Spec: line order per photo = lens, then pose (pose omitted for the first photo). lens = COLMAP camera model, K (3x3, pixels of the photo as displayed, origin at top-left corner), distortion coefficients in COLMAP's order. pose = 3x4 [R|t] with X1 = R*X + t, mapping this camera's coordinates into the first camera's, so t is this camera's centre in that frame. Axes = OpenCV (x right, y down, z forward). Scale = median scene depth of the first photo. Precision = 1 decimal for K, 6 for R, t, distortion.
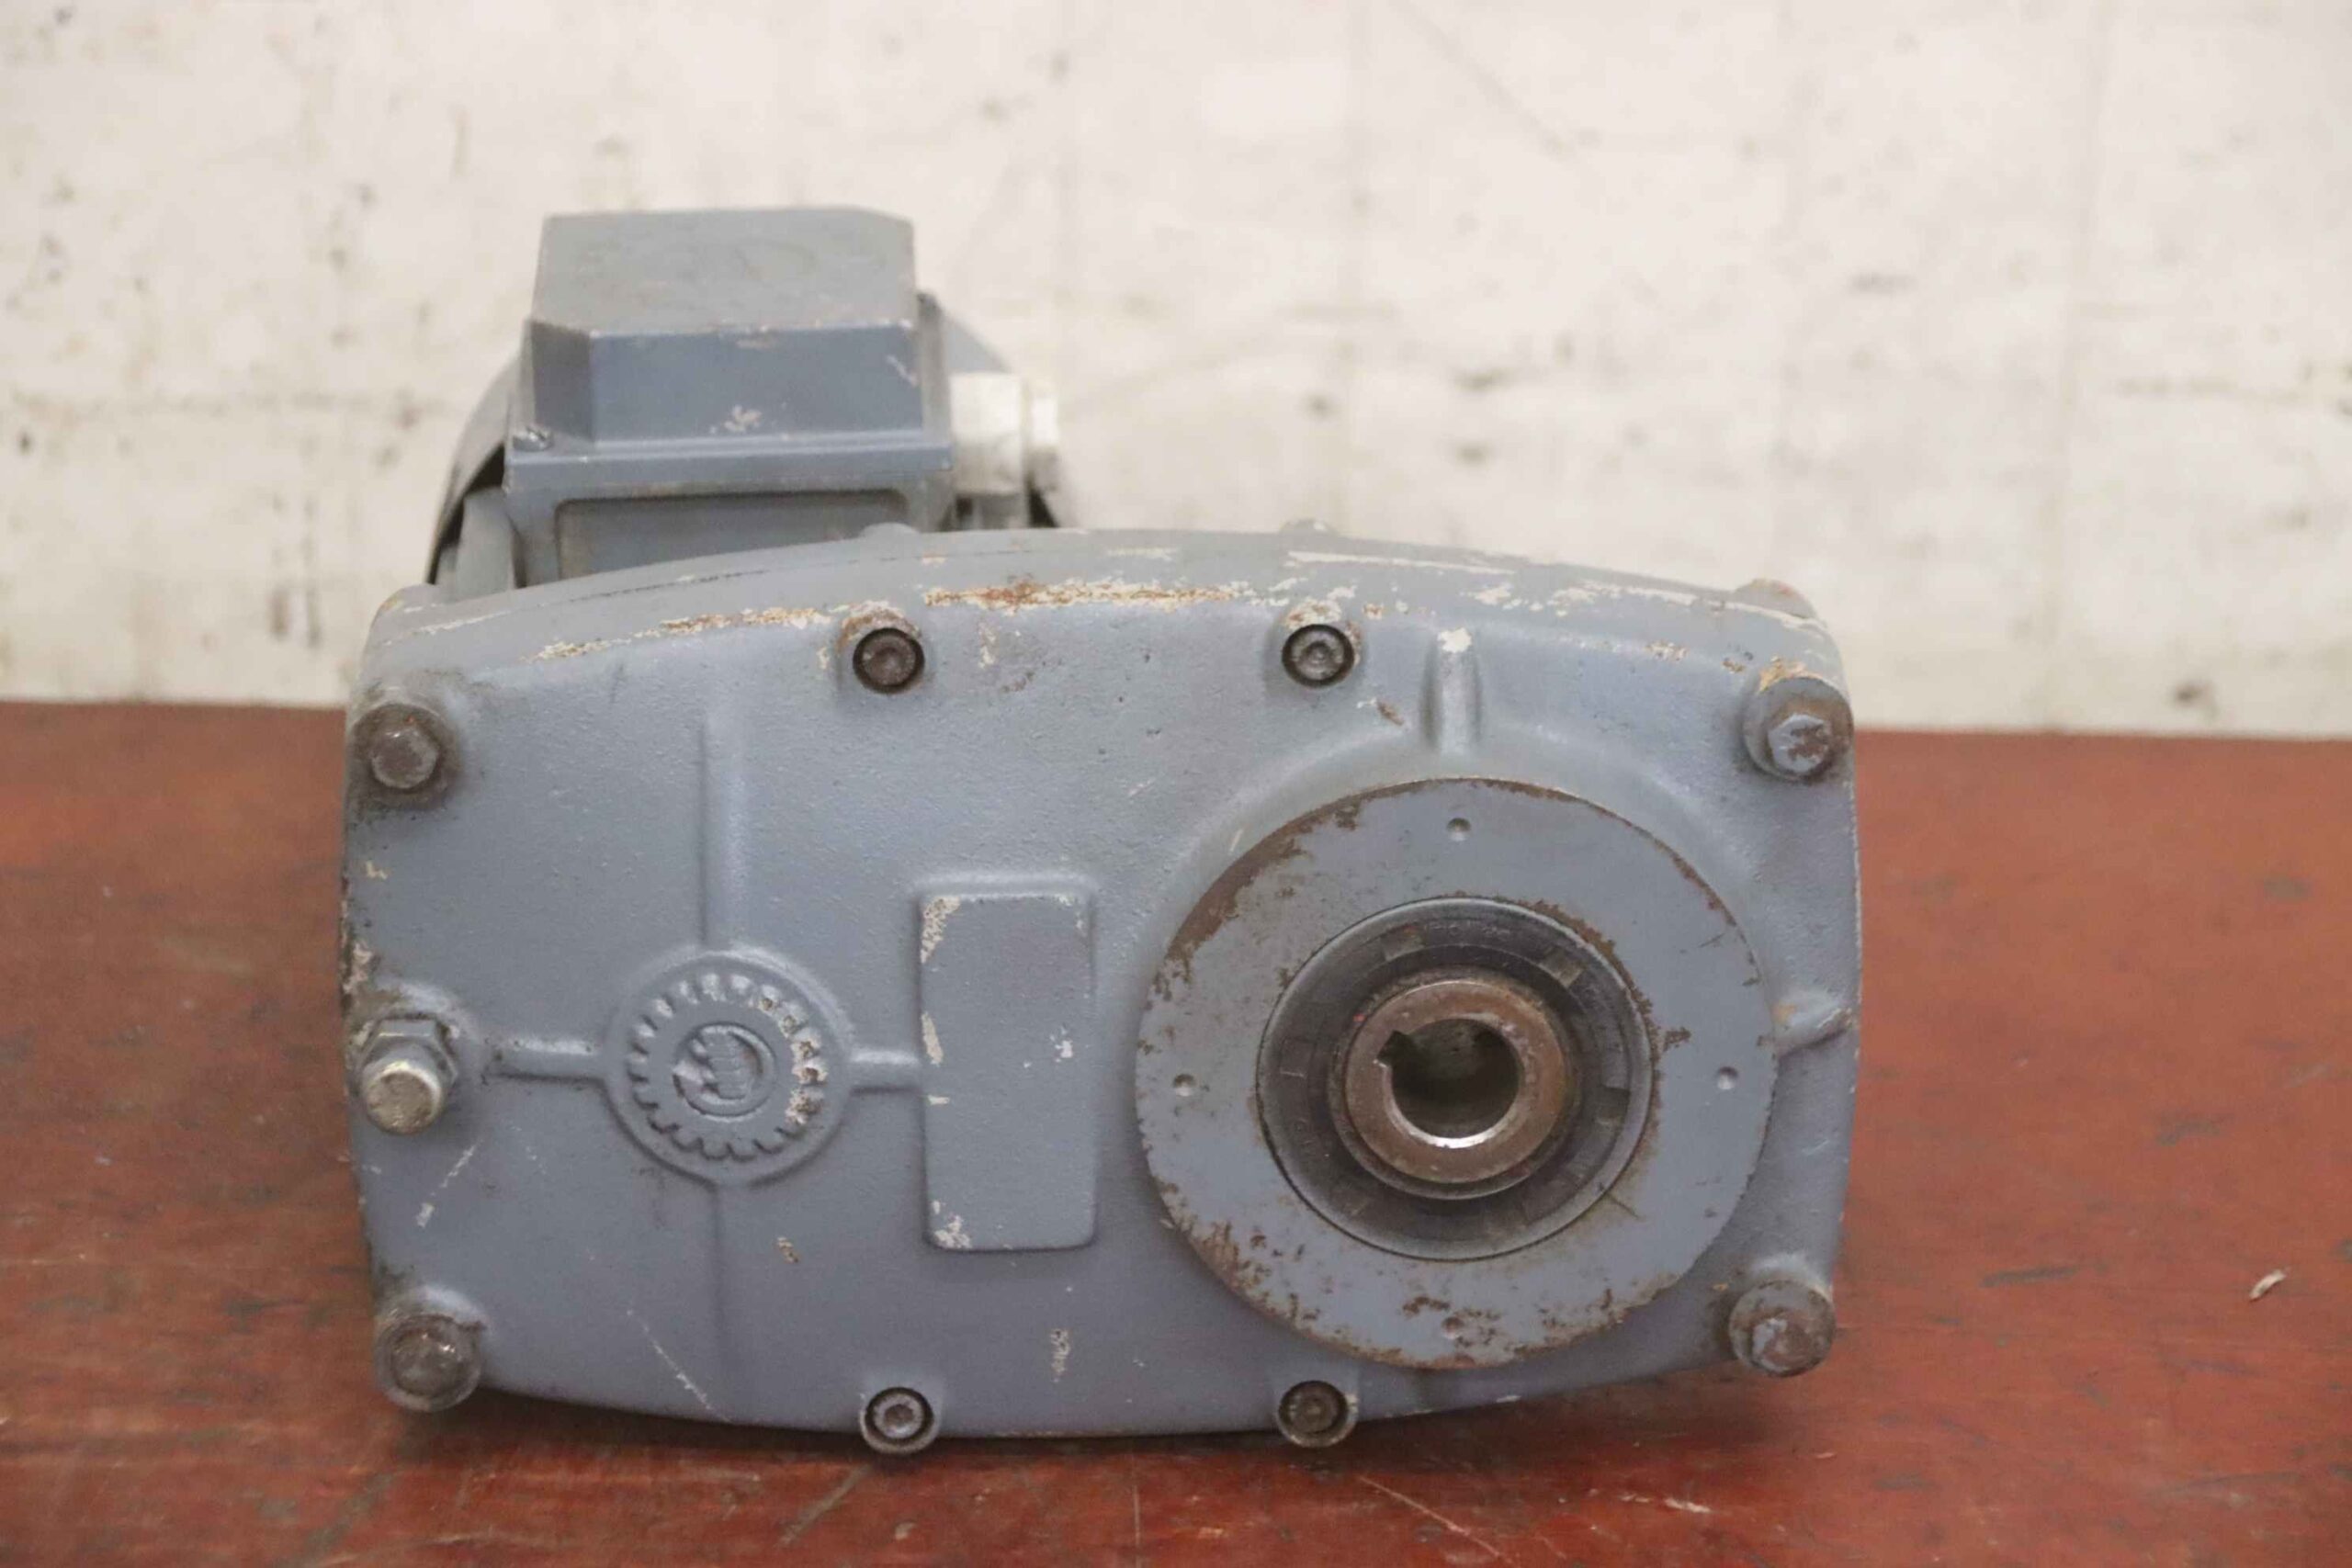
lens RADIAL K [[7335.1, 0, 1168.9], [0, 7335.1, 785.5], [0, 0, 1]] dist [0.623428, 0.000000]
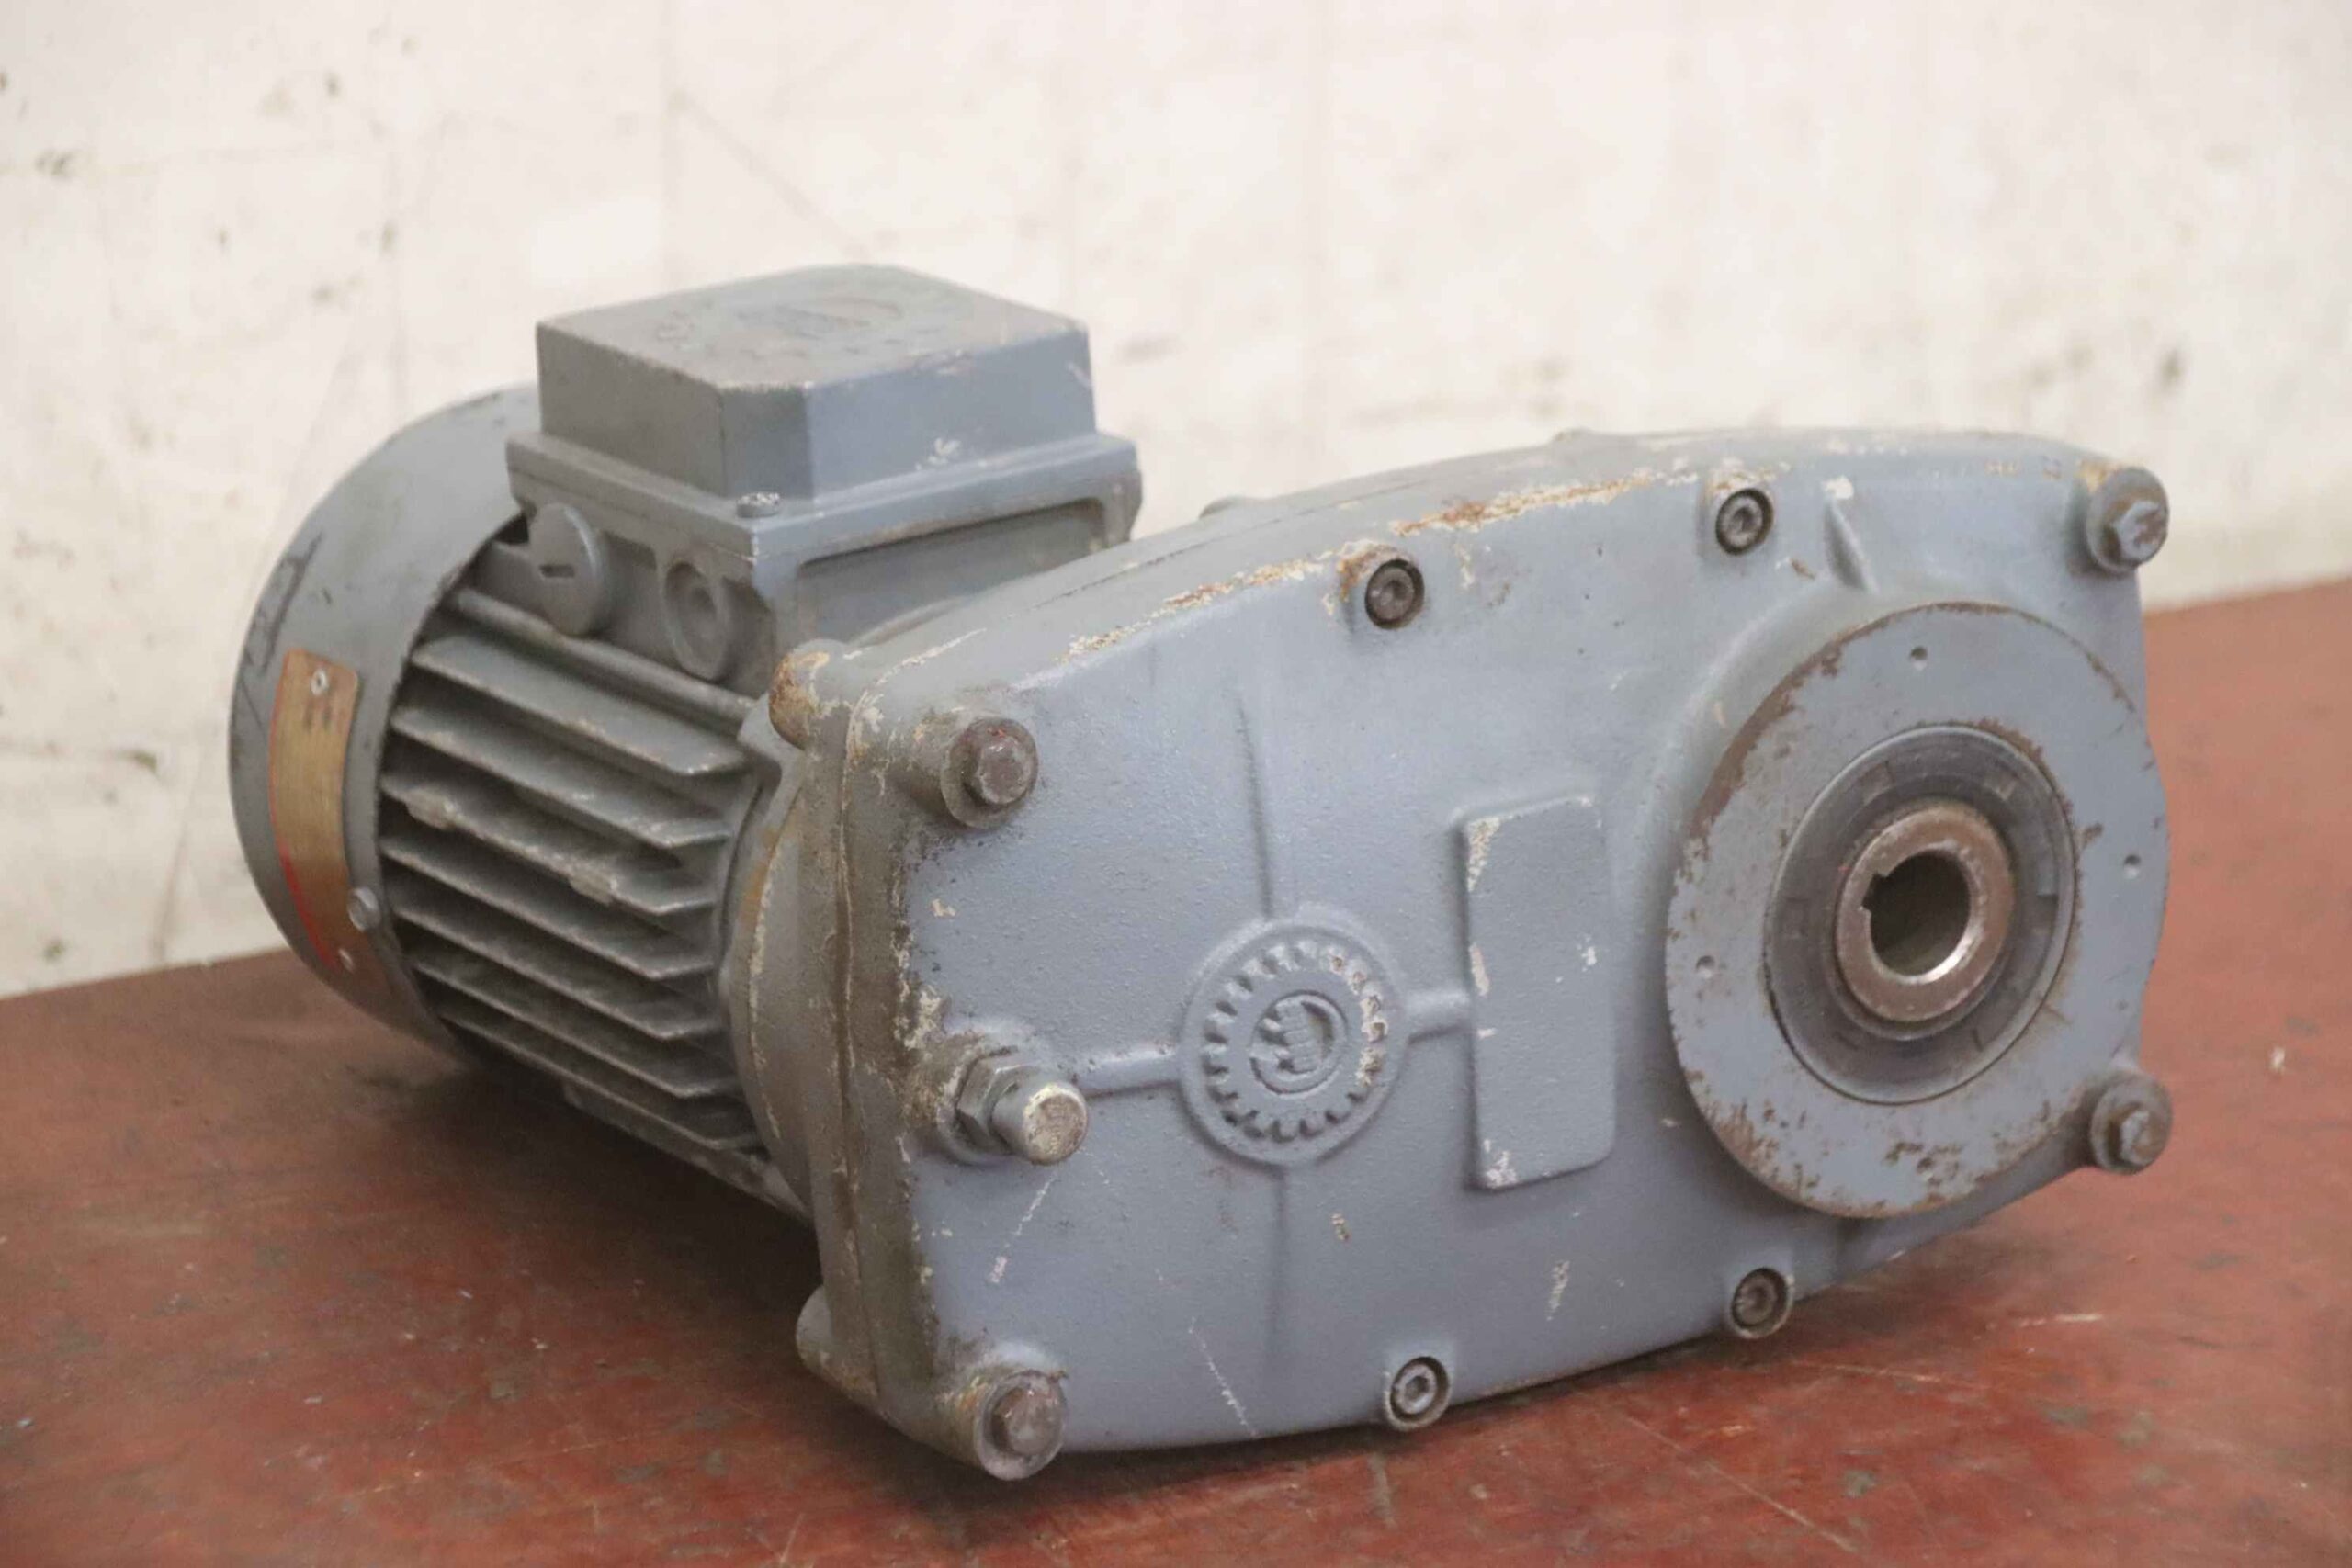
lens RADIAL K [[8208.5, 0, 1185.1], [0, 8208.5, 789.2], [0, 0, 1]] dist [0.740093, 0.000000]
pose [[0.853867, -0.174039, 0.490531, -0.599648], [0.219954, 0.974808, -0.037016, 0.042719], [-0.471732, 0.139501, 0.870637, 0.052491]]
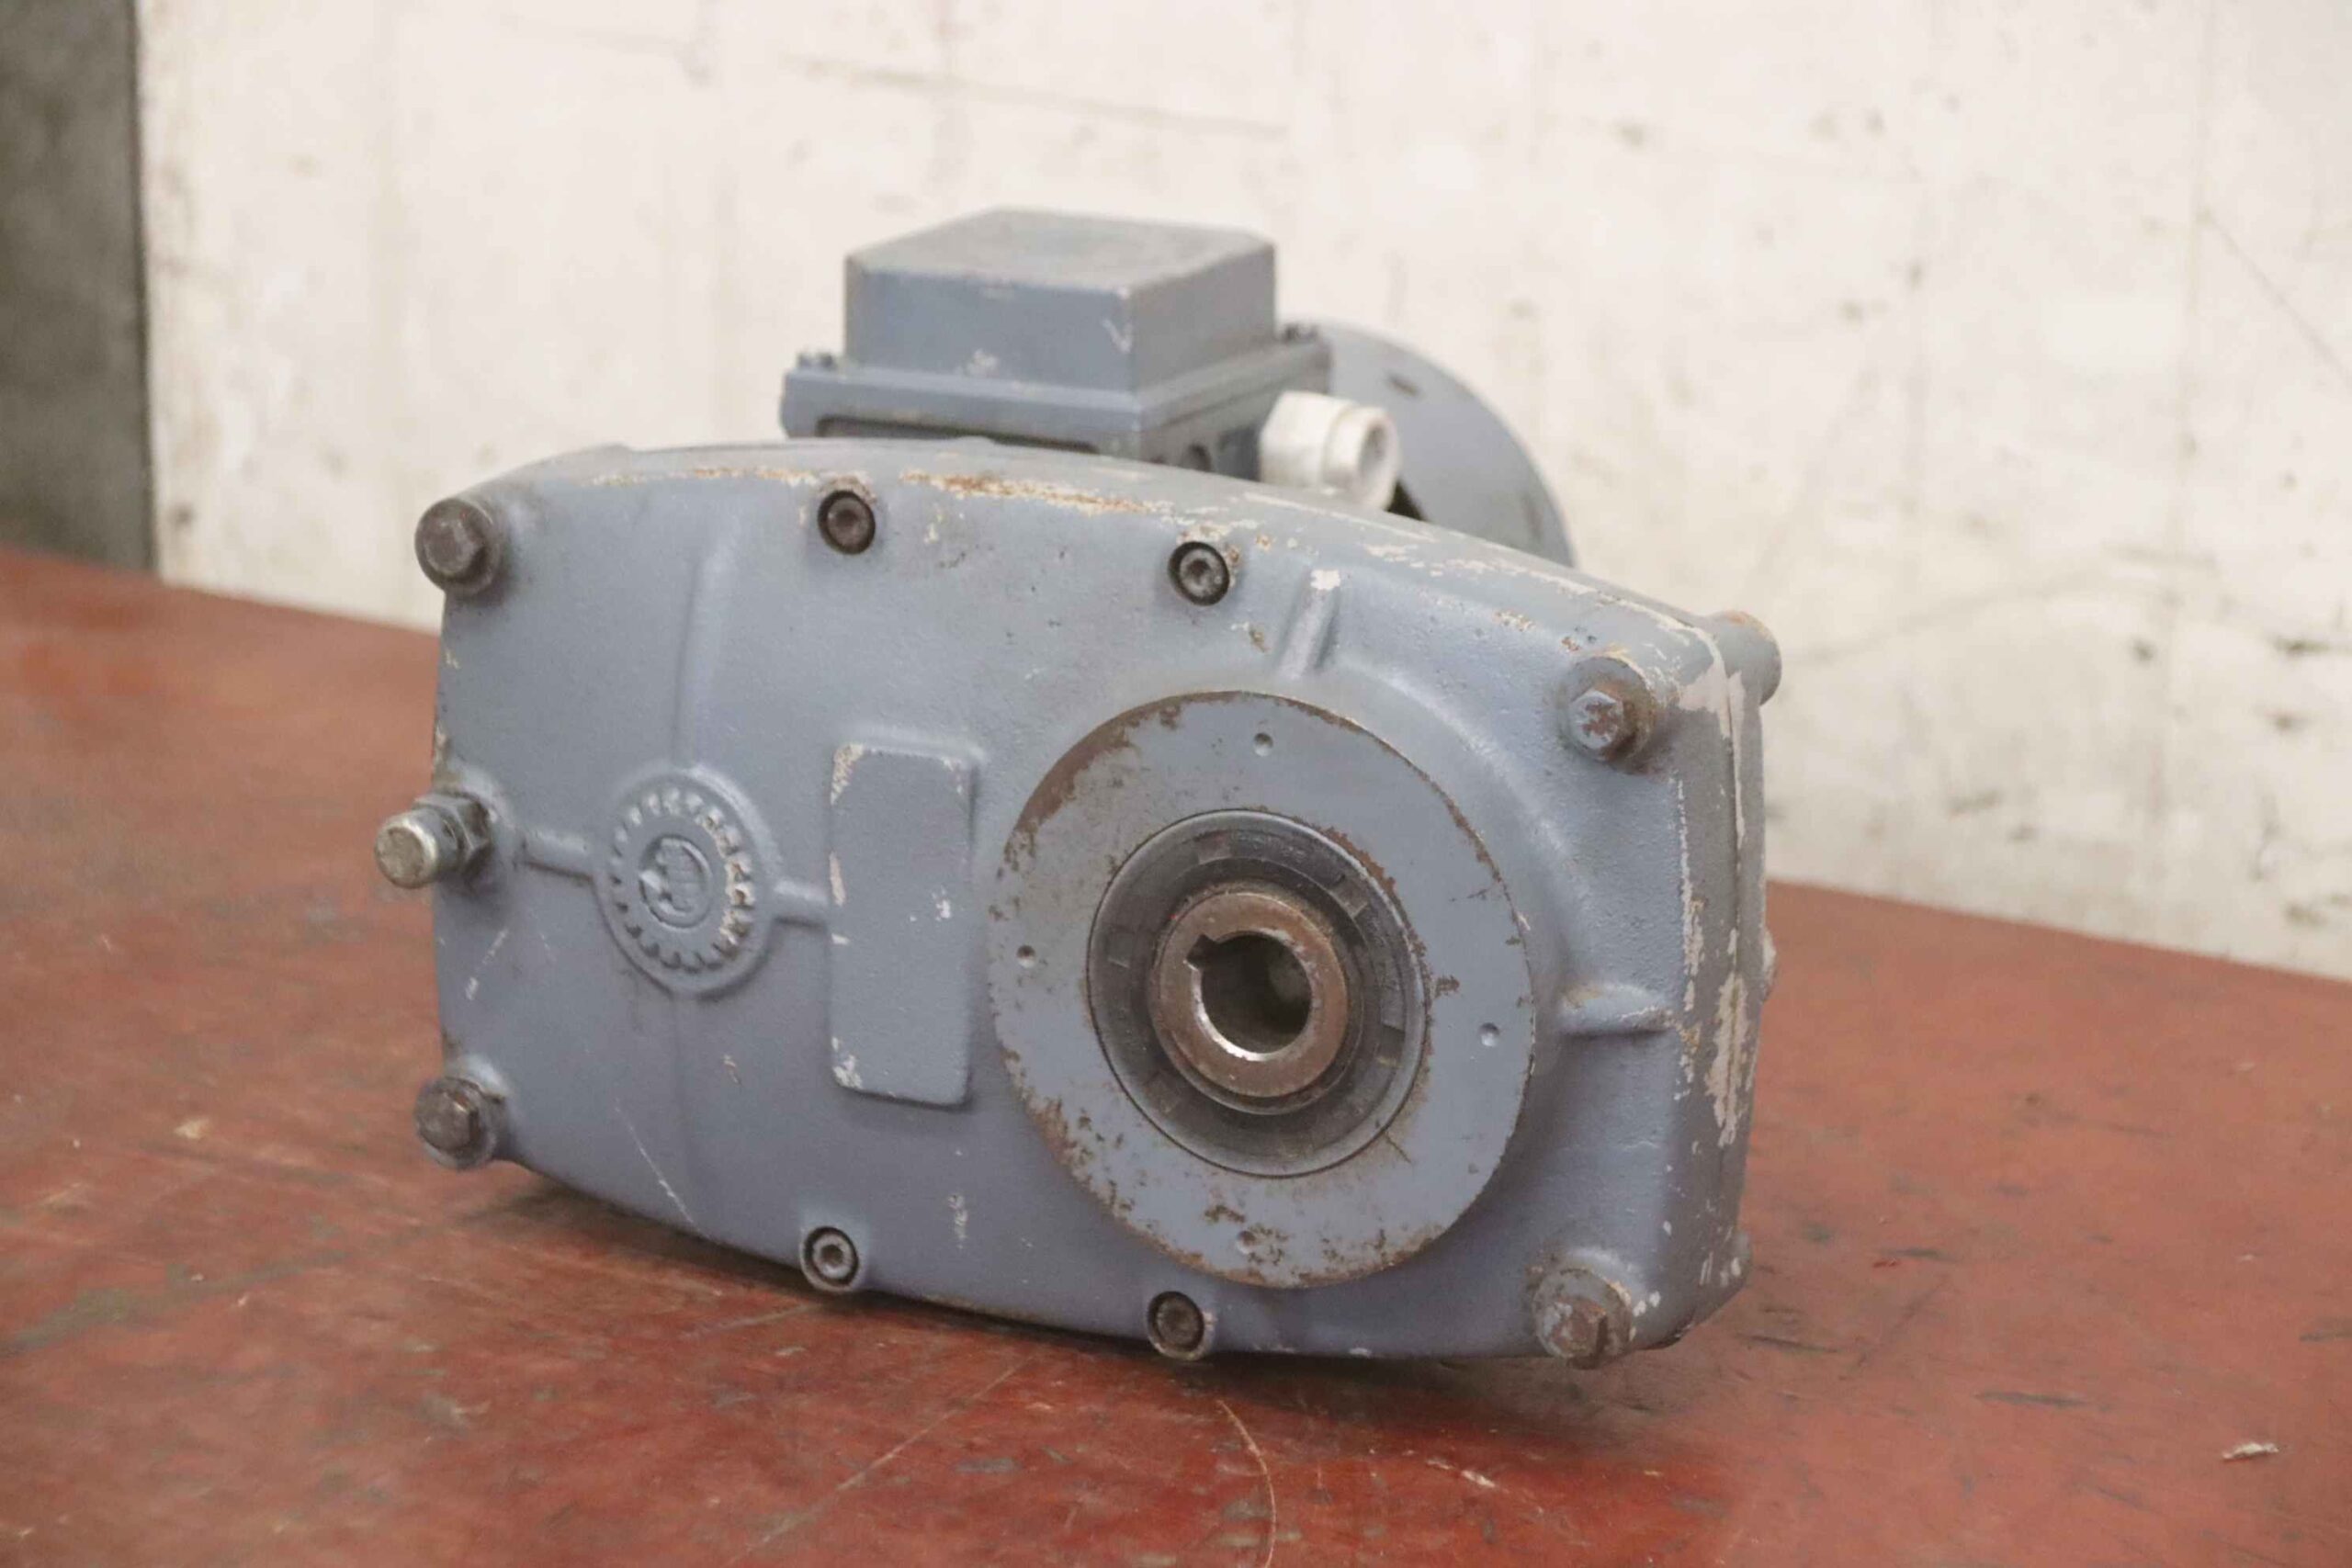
lens RADIAL K [[7803.1, 0, 1169.1], [0, 7803.1, 787.5], [0, 0, 1]] dist [0.749163, 0.000000]
pose [[0.872467, 0.146464, -0.466208, 0.539185], [-0.203588, 0.976233, -0.074303, 0.095924], [0.444245, 0.159741, 0.881549, 0.008106]]
